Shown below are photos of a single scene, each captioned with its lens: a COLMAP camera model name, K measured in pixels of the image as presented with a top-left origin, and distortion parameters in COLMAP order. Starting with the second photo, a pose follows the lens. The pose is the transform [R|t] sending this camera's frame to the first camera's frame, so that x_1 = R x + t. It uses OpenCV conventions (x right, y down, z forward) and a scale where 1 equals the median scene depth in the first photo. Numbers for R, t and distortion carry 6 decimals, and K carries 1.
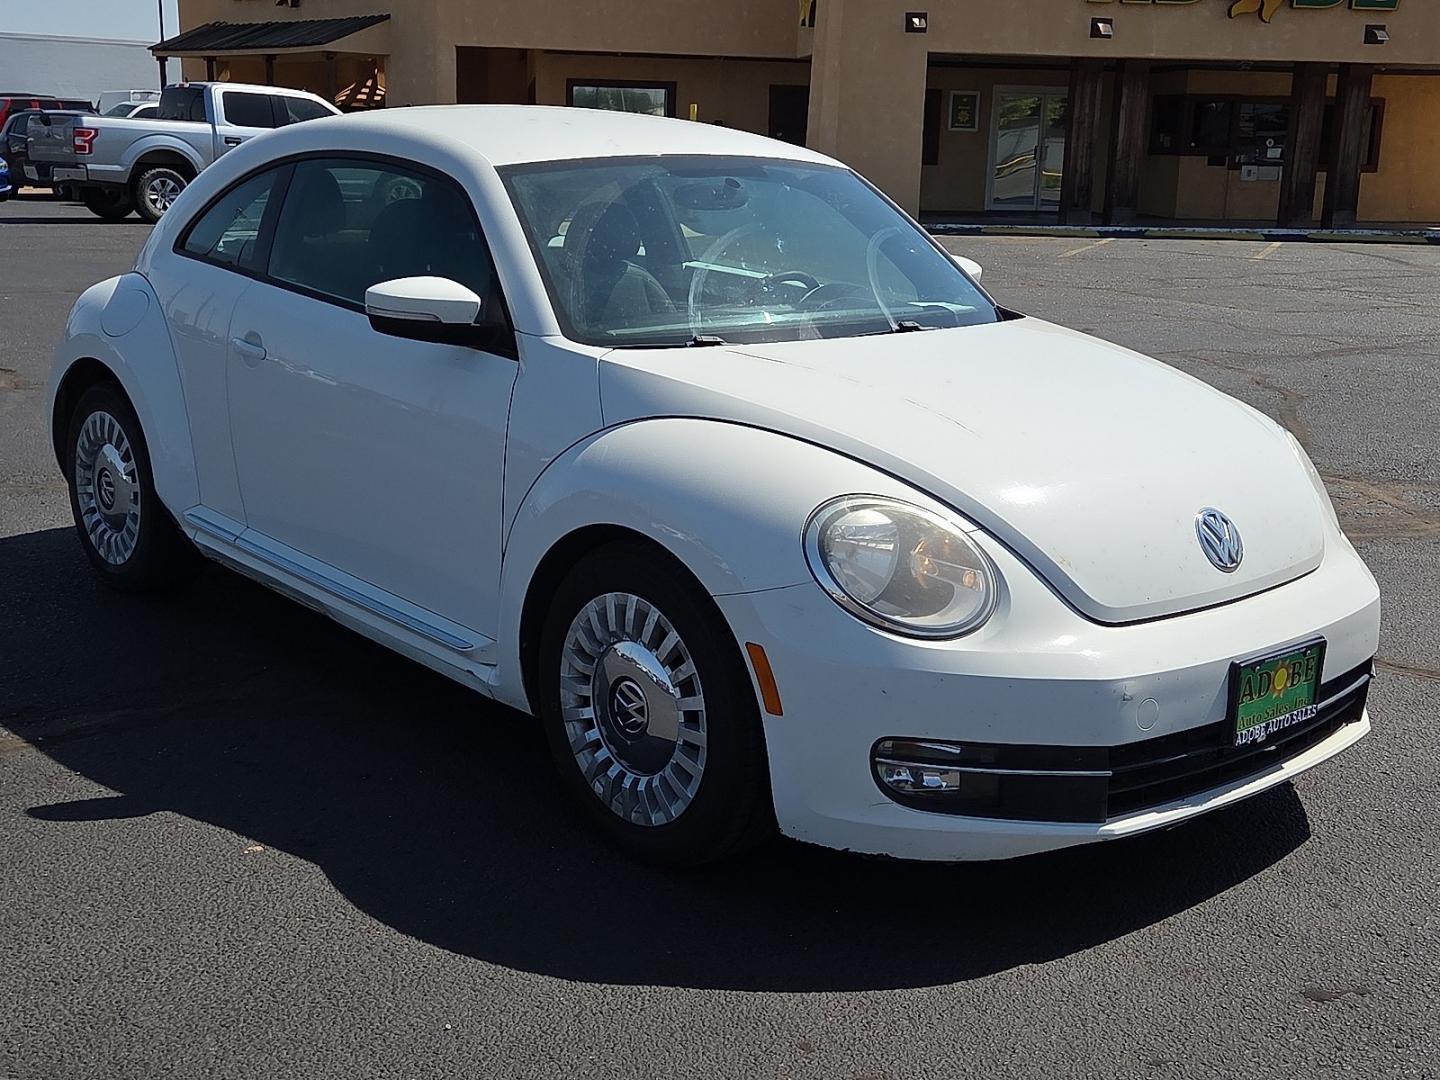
lens RADIAL K [[1729.1, 0, 721.4], [0, 1729.1, 533.6], [0, 0, 1]] dist [0.063678, 0.000000]
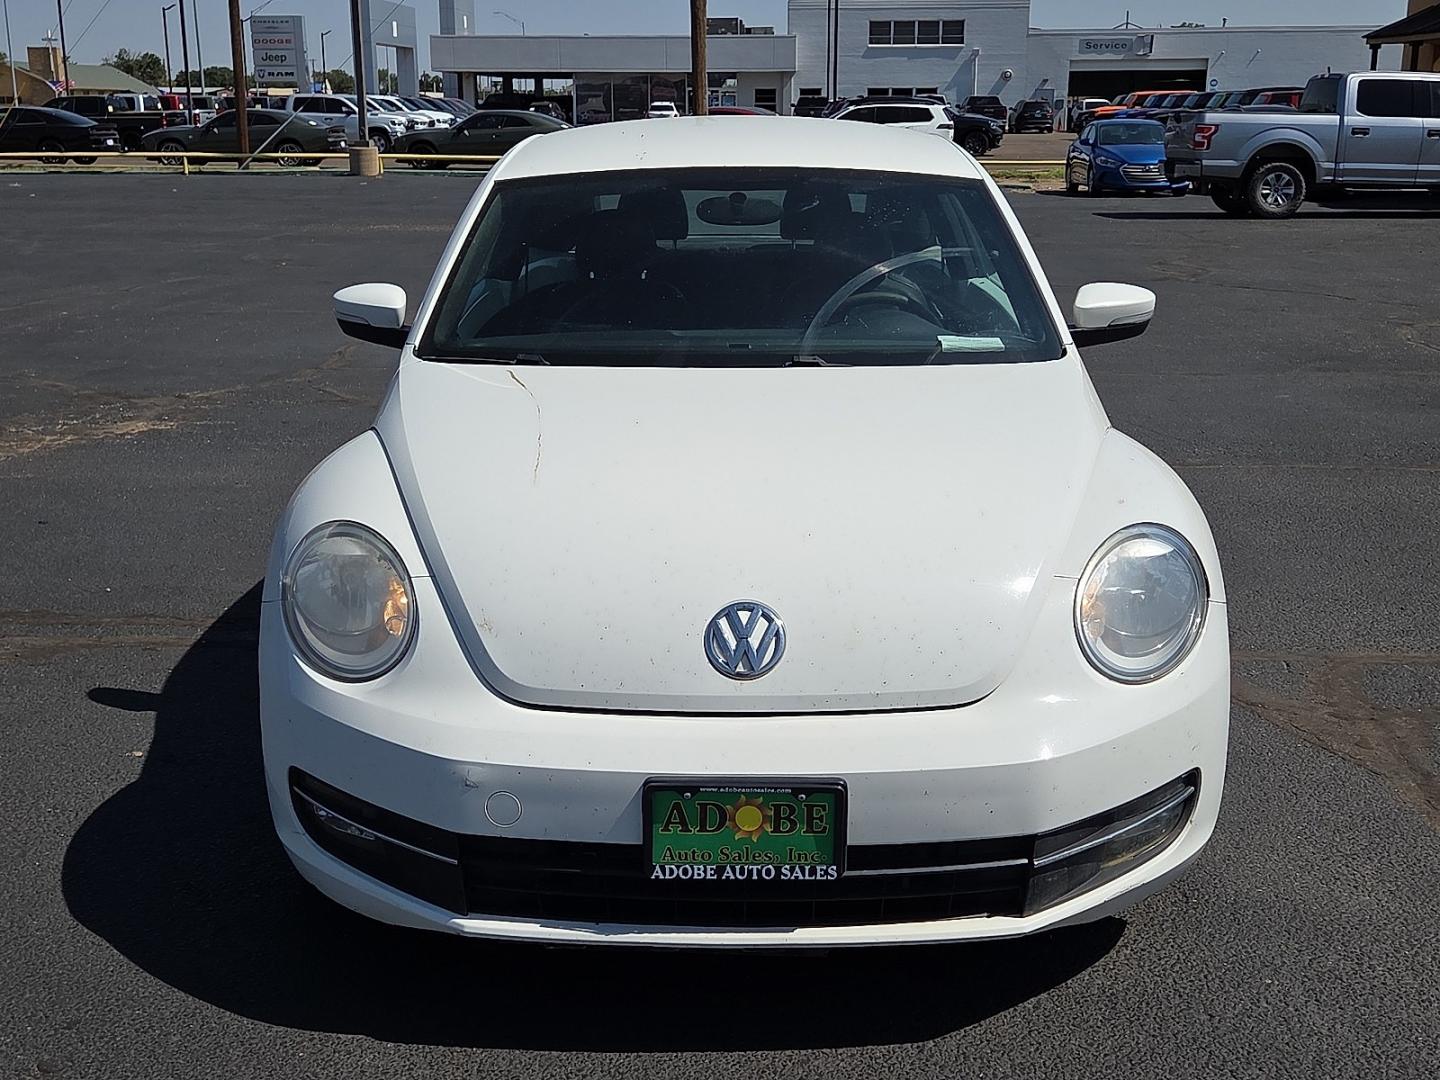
lens RADIAL K [[1729.1, 0, 720.8], [0, 1729.1, 547.6], [0, 0, 1]] dist [0.063678, 0.000000]
pose [[0.734411, 0.140746, -0.663951, 0.138433], [-0.131924, 0.989207, 0.063770, -0.015253], [0.665760, 0.040757, 0.745052, 0.063808]]
